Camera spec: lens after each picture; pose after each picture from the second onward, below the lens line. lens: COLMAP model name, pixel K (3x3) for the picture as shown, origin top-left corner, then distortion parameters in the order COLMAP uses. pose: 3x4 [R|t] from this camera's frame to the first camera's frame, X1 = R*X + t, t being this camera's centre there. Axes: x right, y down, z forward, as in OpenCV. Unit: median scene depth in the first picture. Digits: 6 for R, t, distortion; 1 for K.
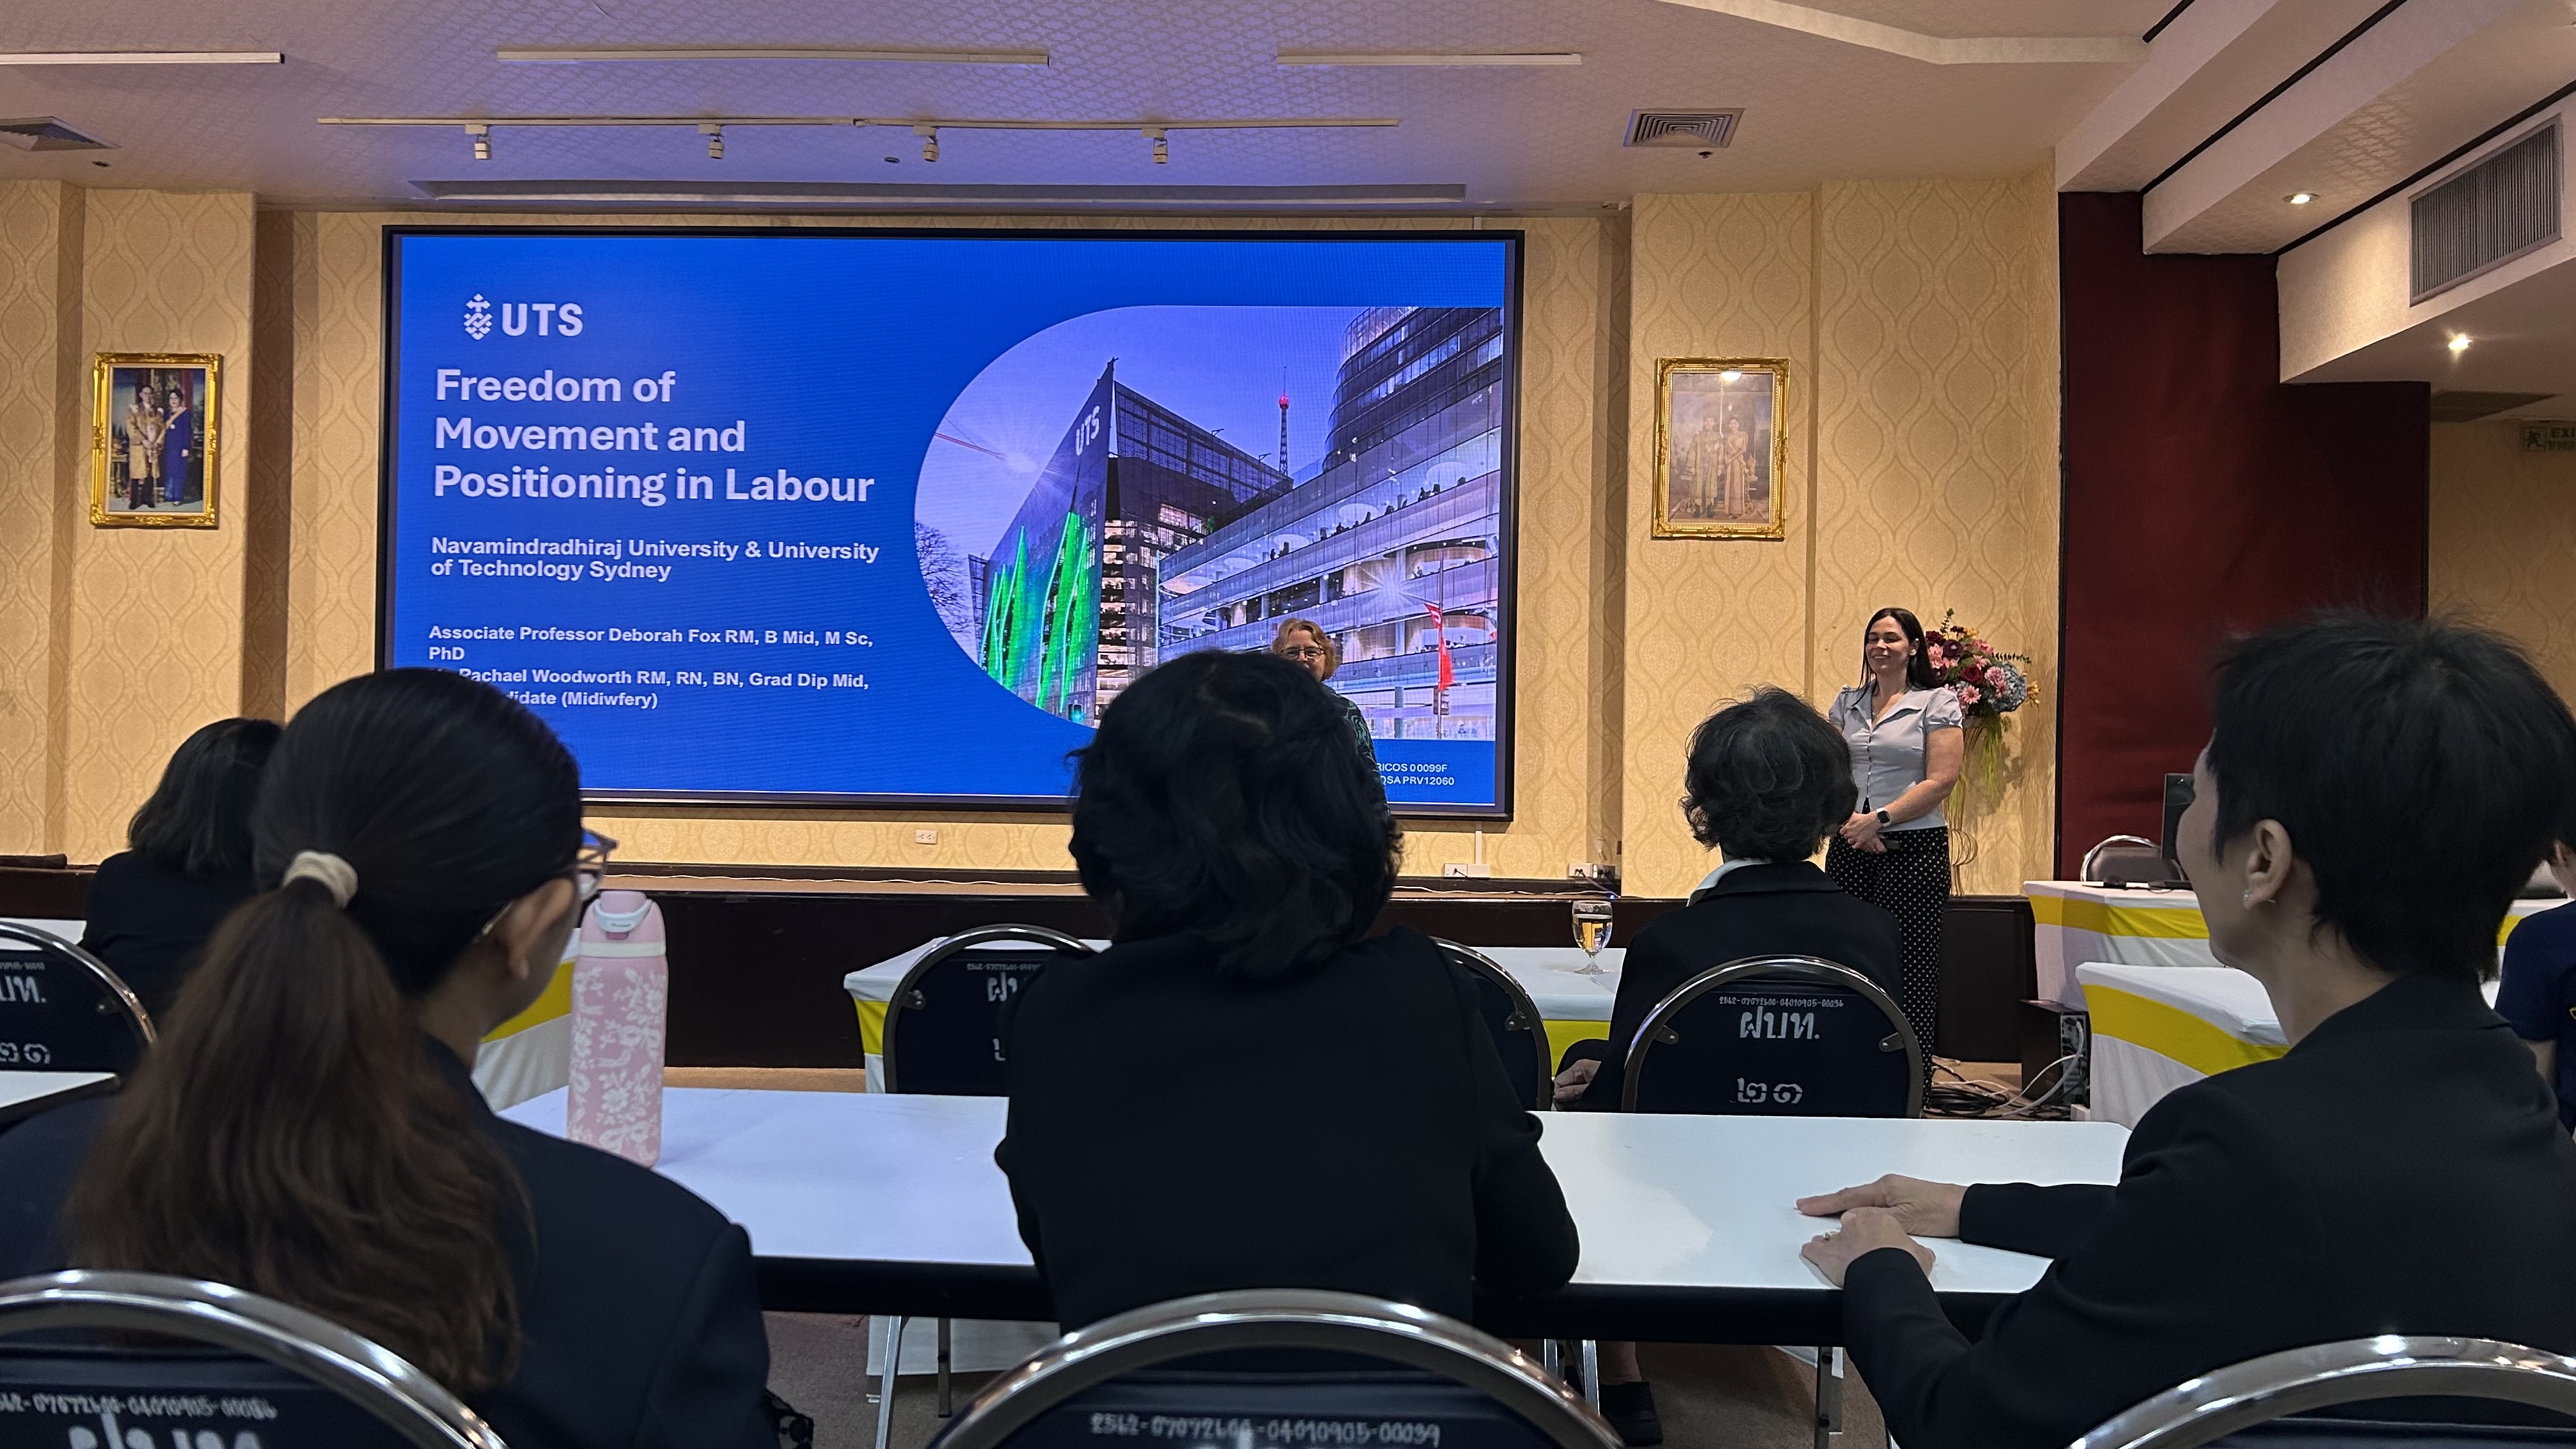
lens RADIAL K [[1906.8, 0, 1276.8], [0, 1906.8, 723.2], [0, 0, 1]] dist [0.050692, -0.051315]
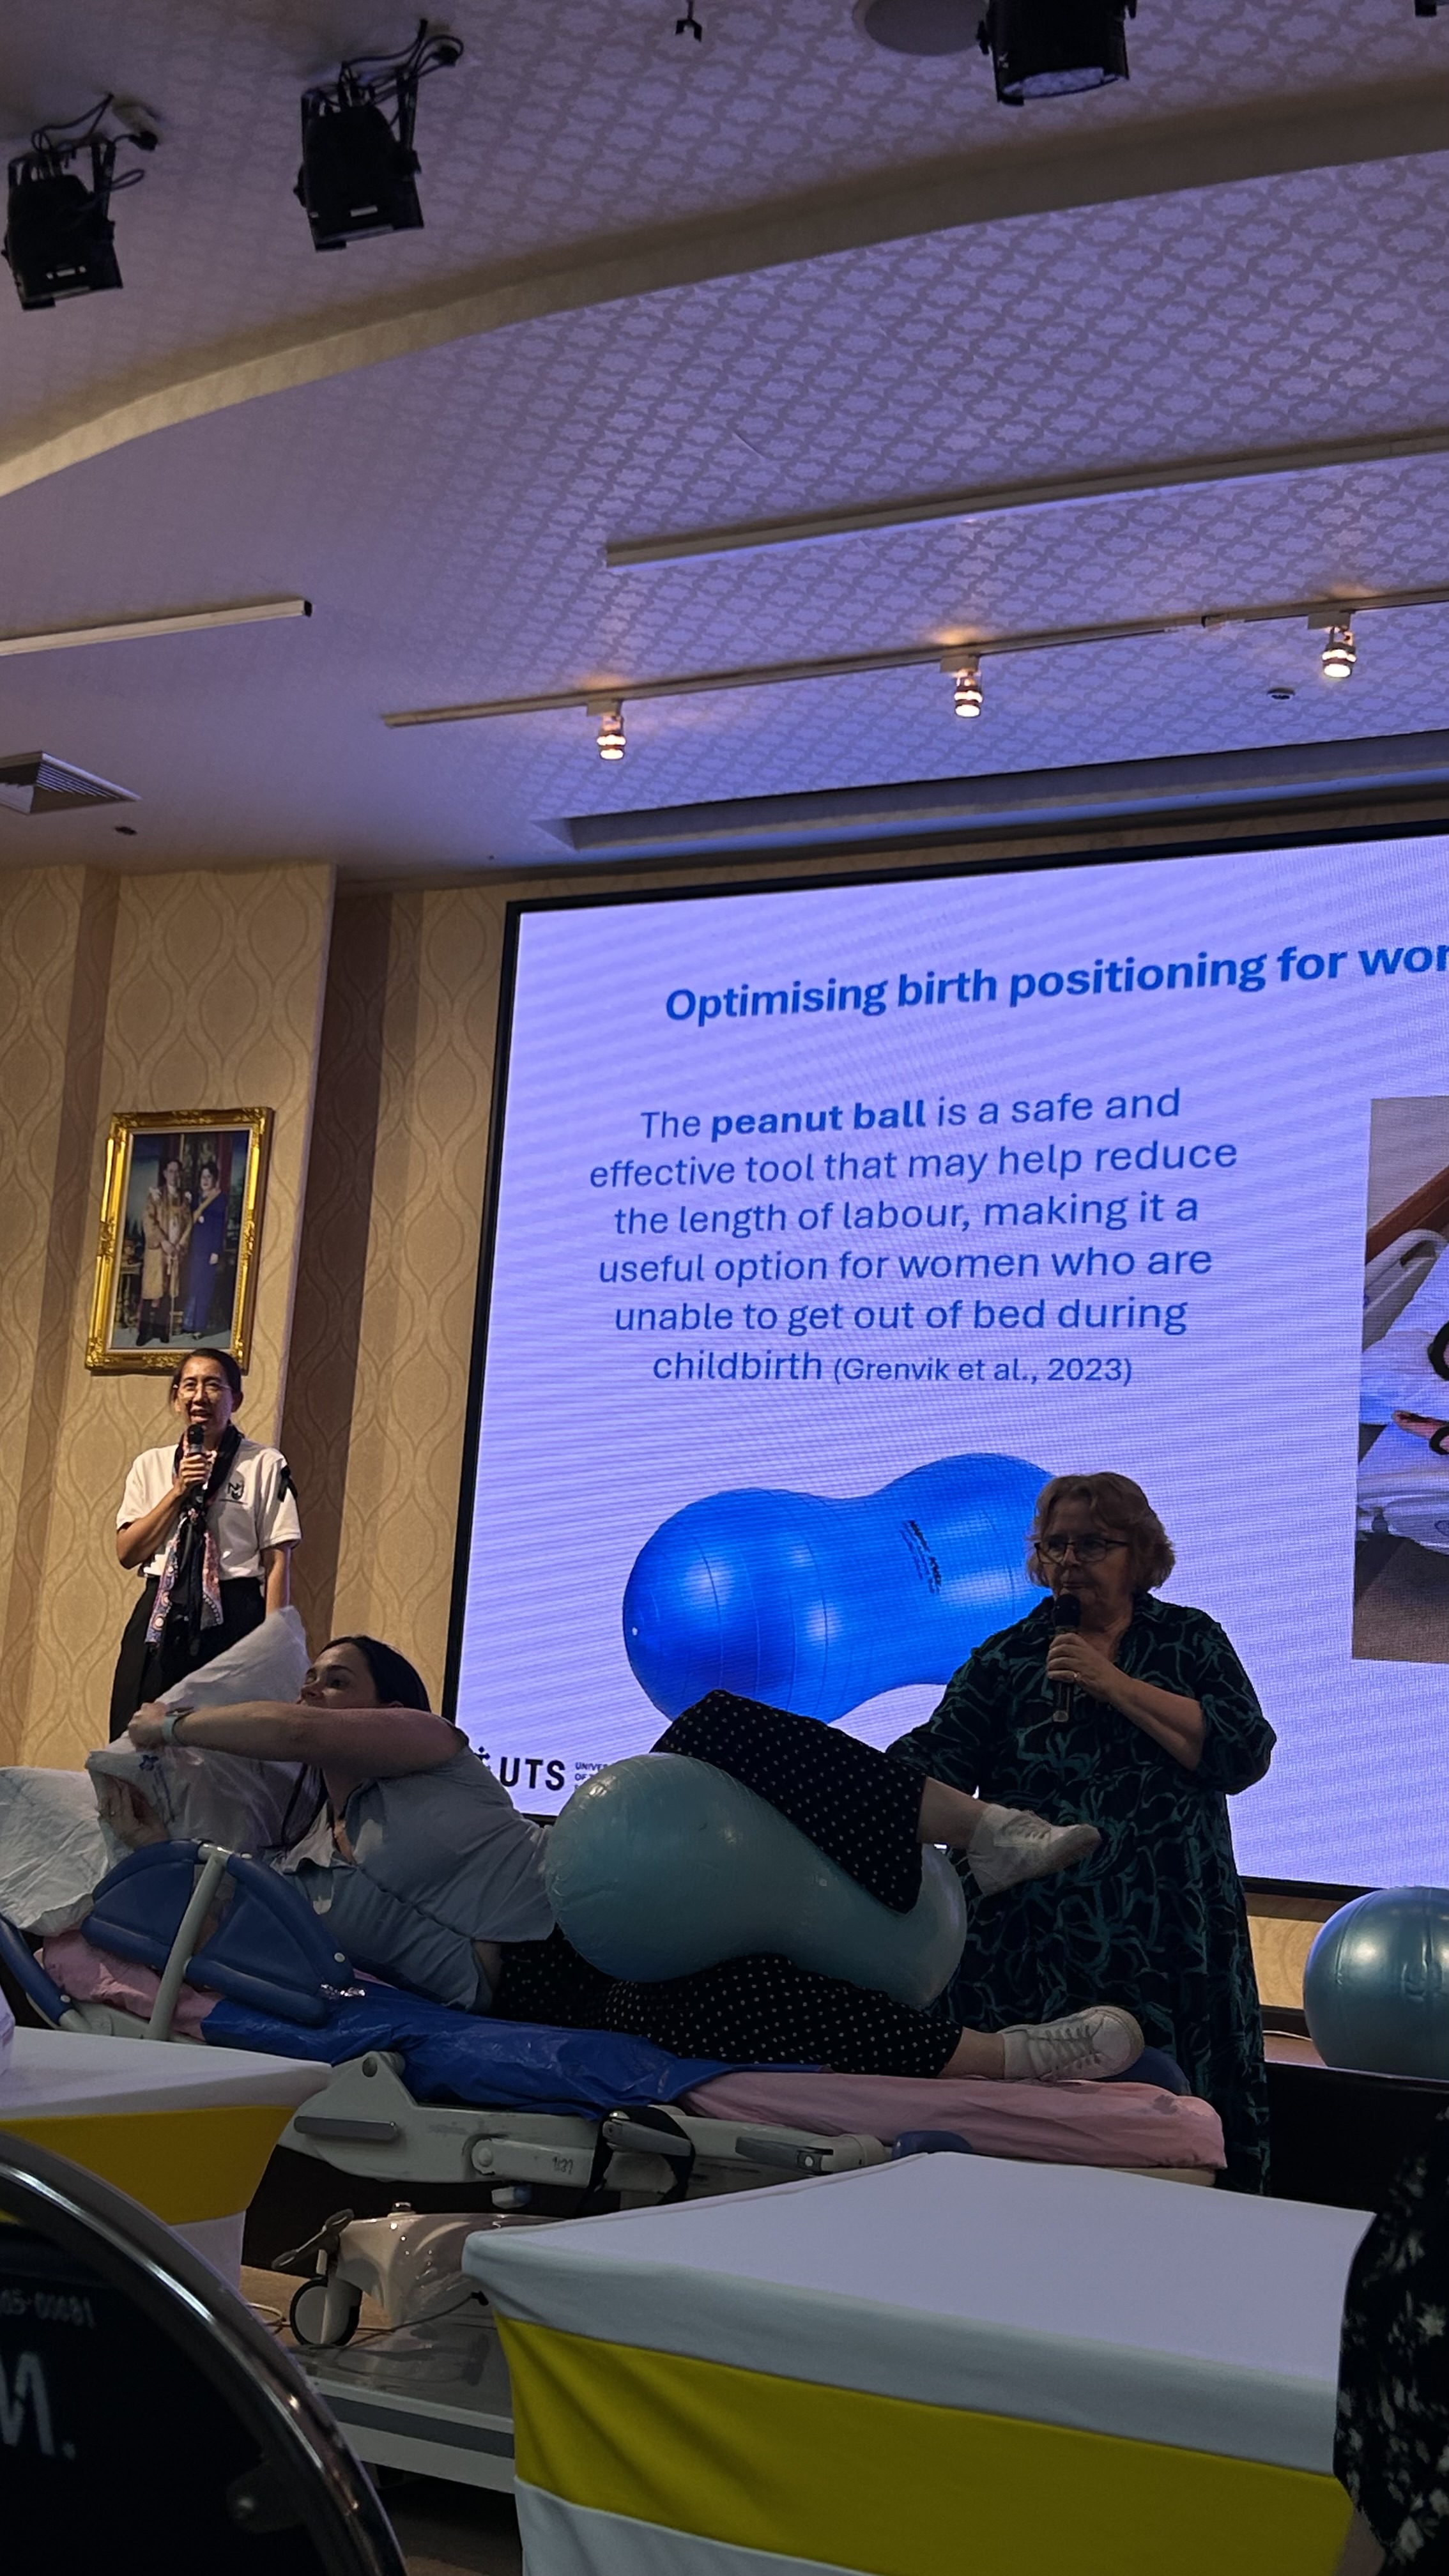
lens RADIAL K [[3063.6, 0, 717.4], [0, 3063.6, 1279.8], [0, 0, 1]] dist [0.119156, 0.000000]
pose [[0.901745, -0.017162, -0.431928, 0.036268], [-0.050757, 0.988096, -0.145227, 0.009157], [0.429279, 0.152881, 0.890139, 0.154663]]
